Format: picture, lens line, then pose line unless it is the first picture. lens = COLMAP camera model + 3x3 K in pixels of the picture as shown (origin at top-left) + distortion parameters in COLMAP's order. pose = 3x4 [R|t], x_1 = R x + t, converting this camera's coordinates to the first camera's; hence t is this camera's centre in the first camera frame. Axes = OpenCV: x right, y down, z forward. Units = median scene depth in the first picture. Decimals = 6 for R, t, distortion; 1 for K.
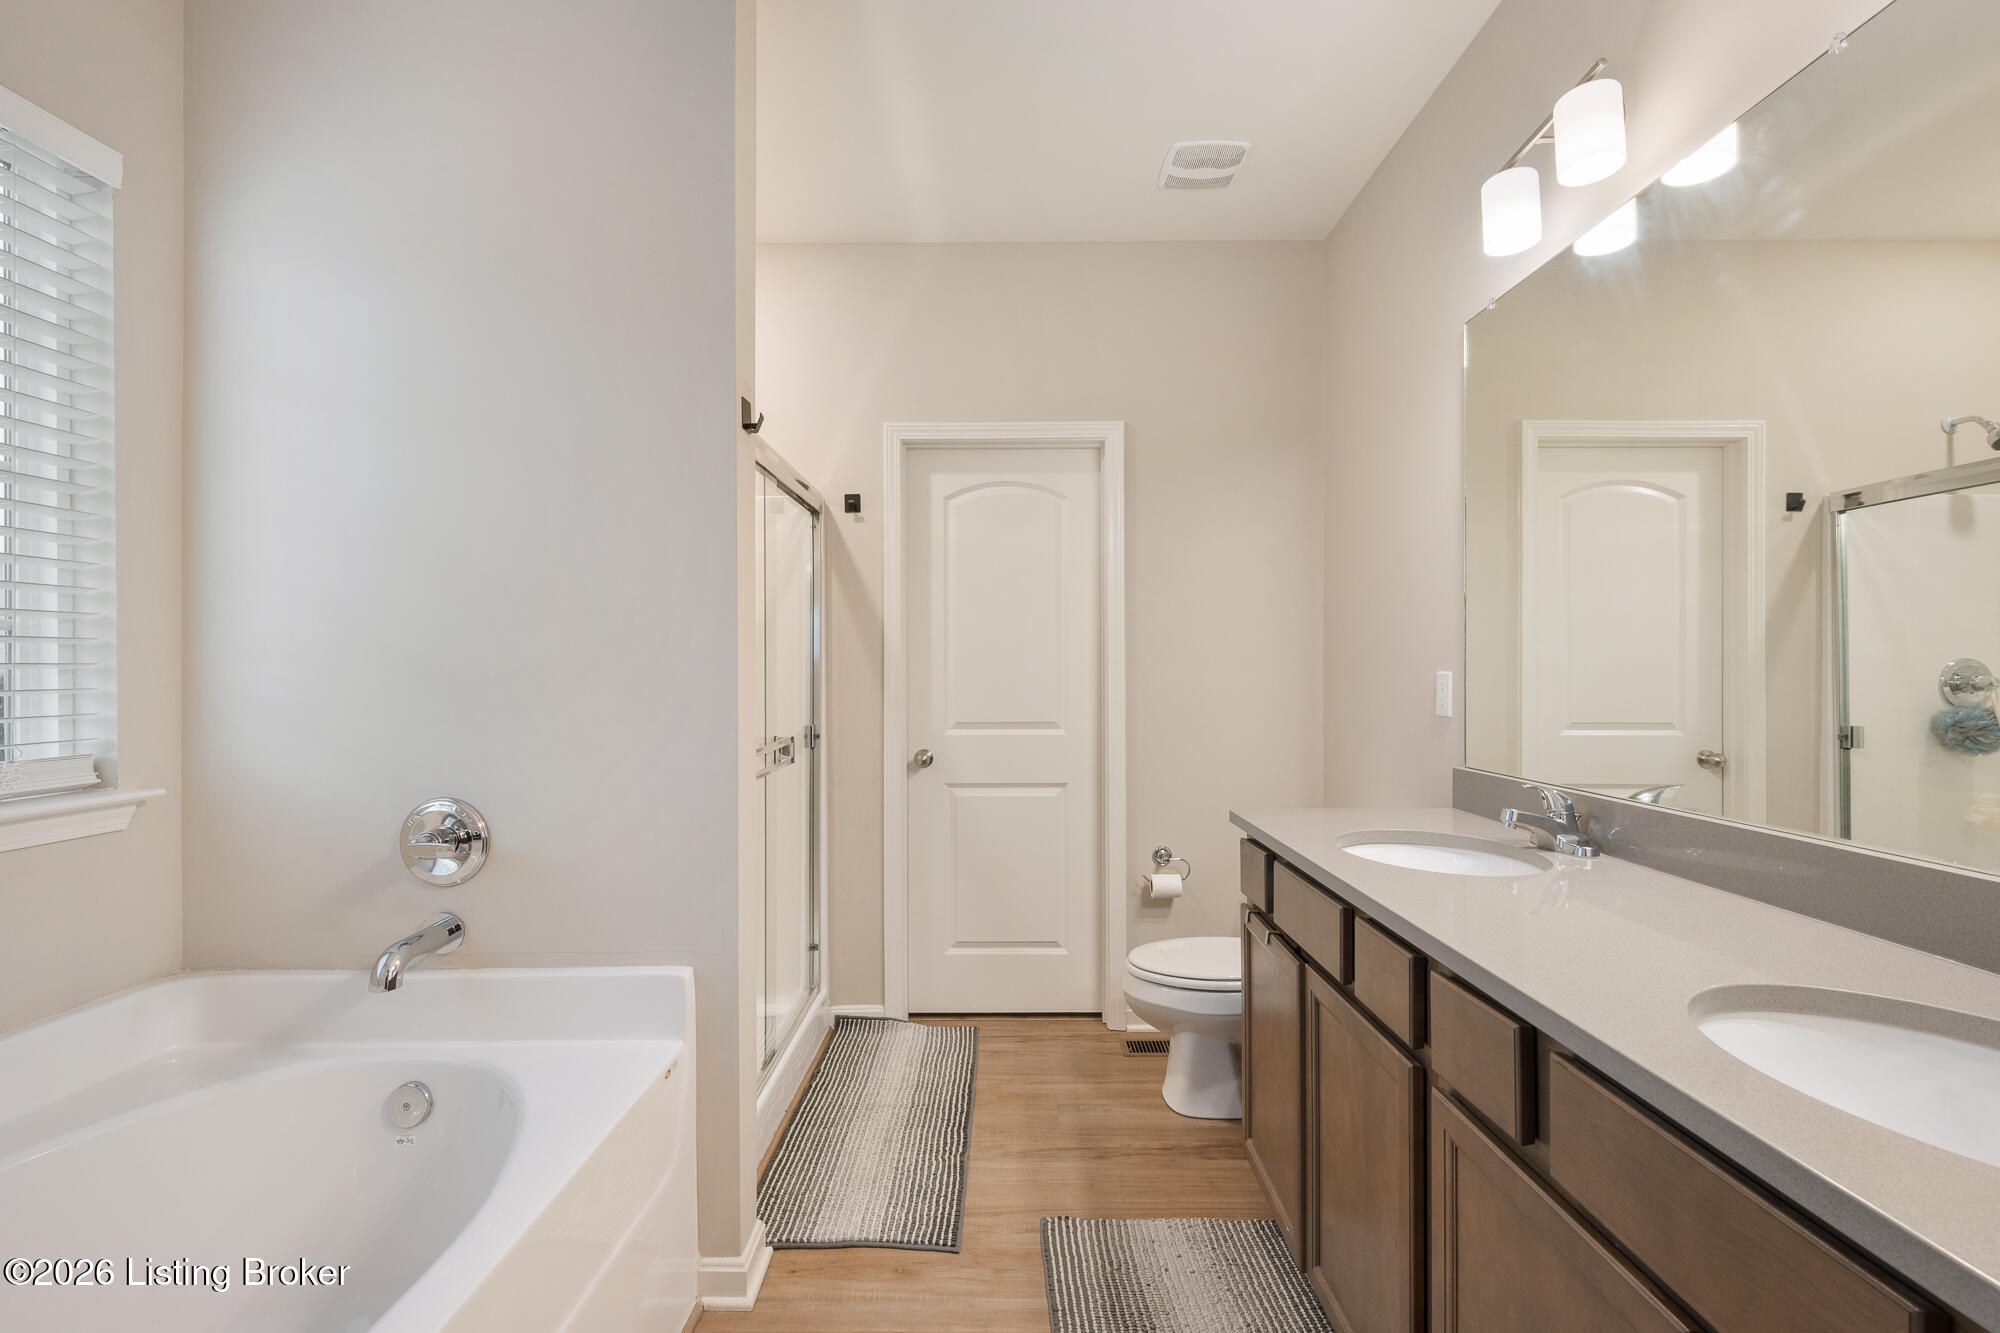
lens RADIAL K [[855.3, 0, 1000.0], [0, 855.3, 666.5], [0, 0, 1]] dist [-0.001356, -0.000127]
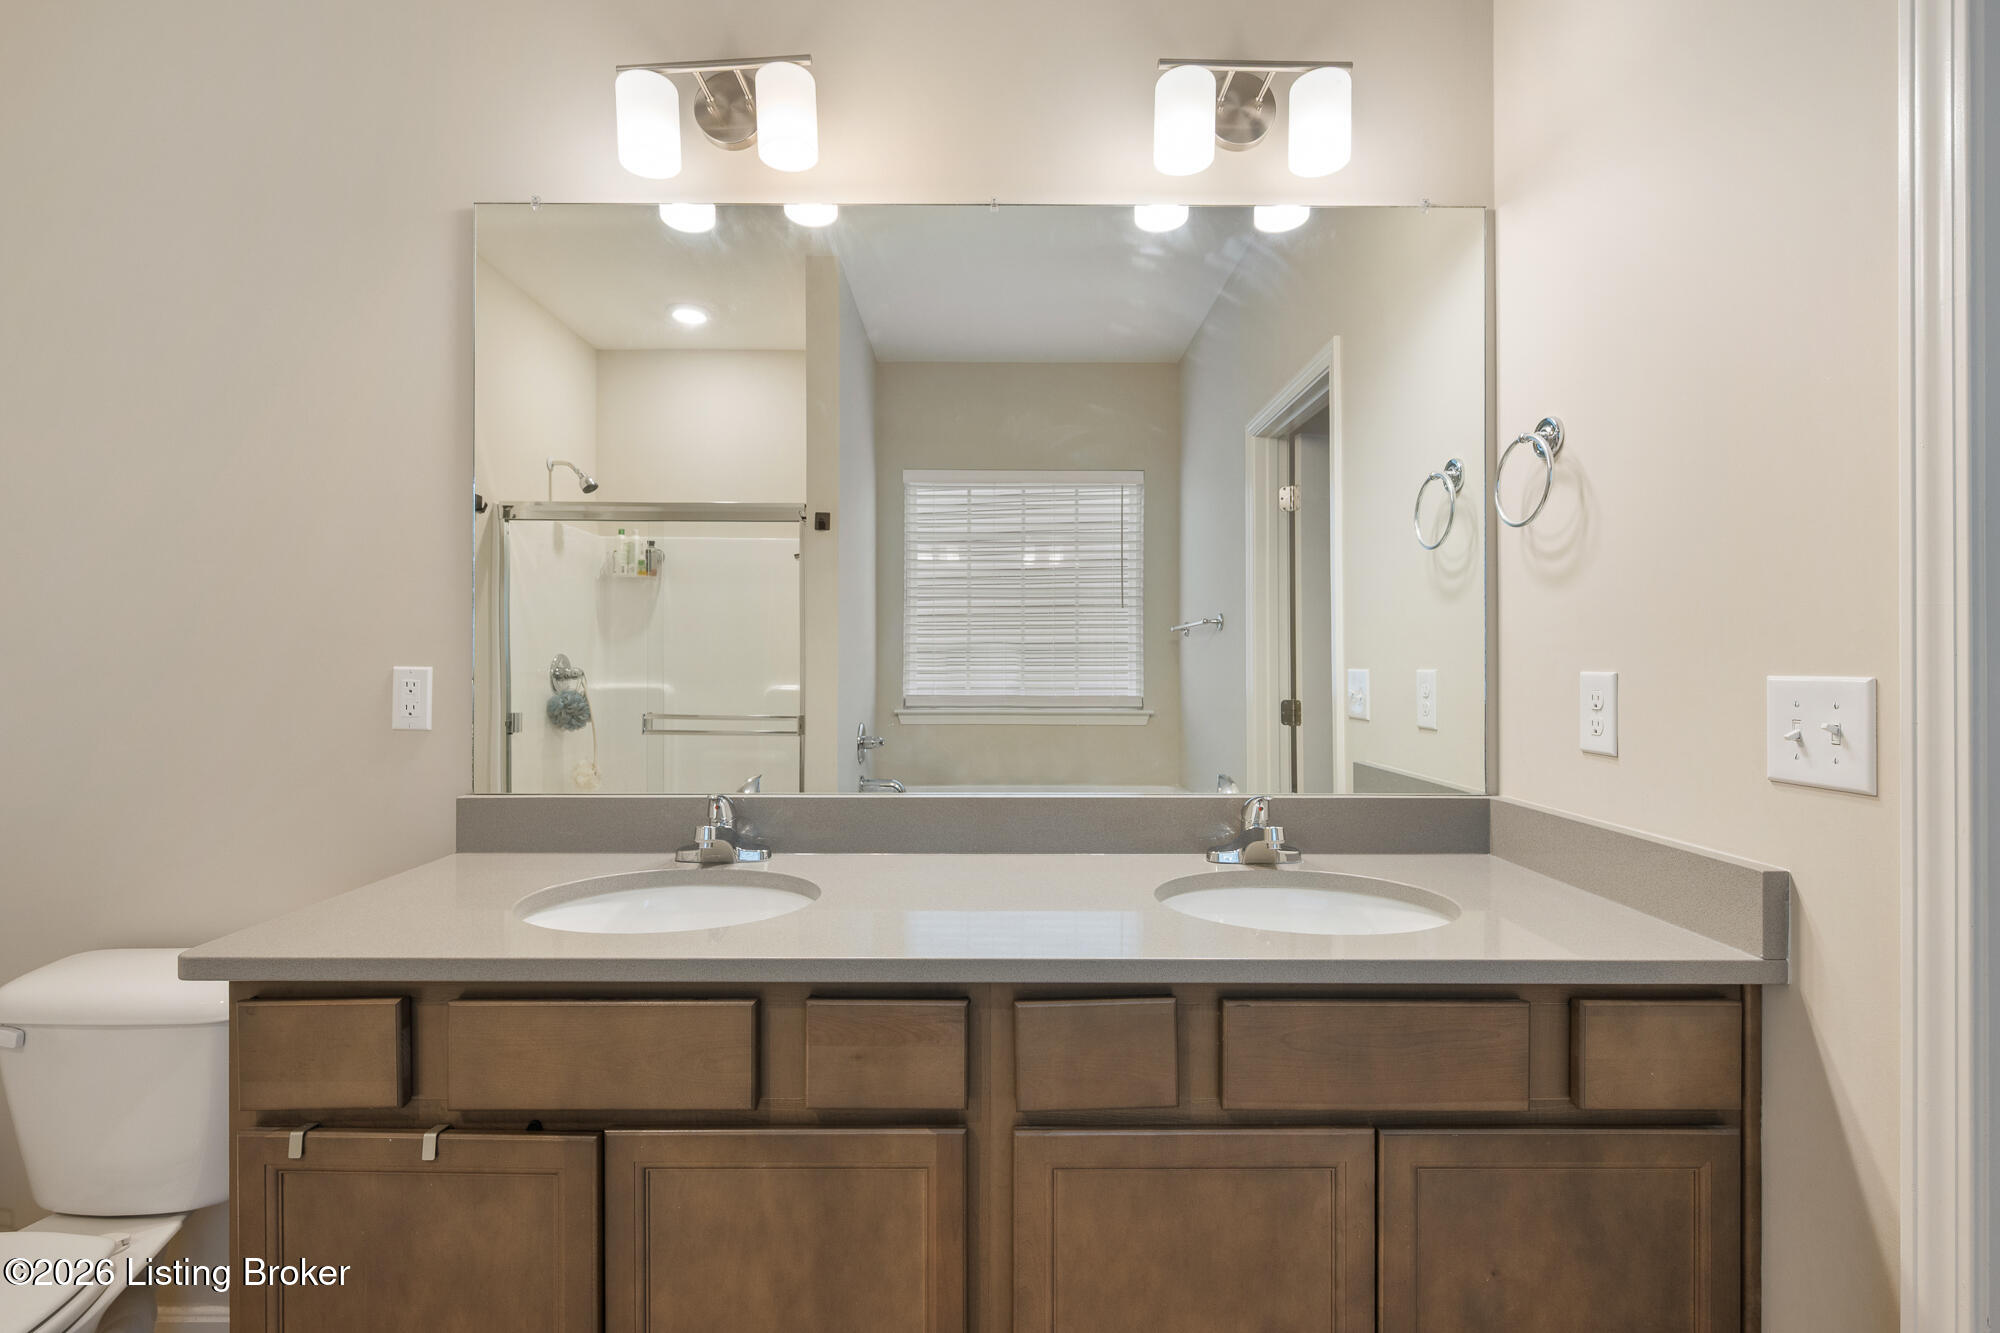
lens RADIAL K [[855.3, 0, 1000.0], [0, 855.3, 666.5], [0, 0, 1]] dist [-0.001356, -0.000127]
pose [[-0.018215, -0.004016, 0.999826, -0.136306], [-0.005061, 0.999979, 0.003925, 0.000959], [-0.999821, -0.004989, -0.018235, 0.381802]]
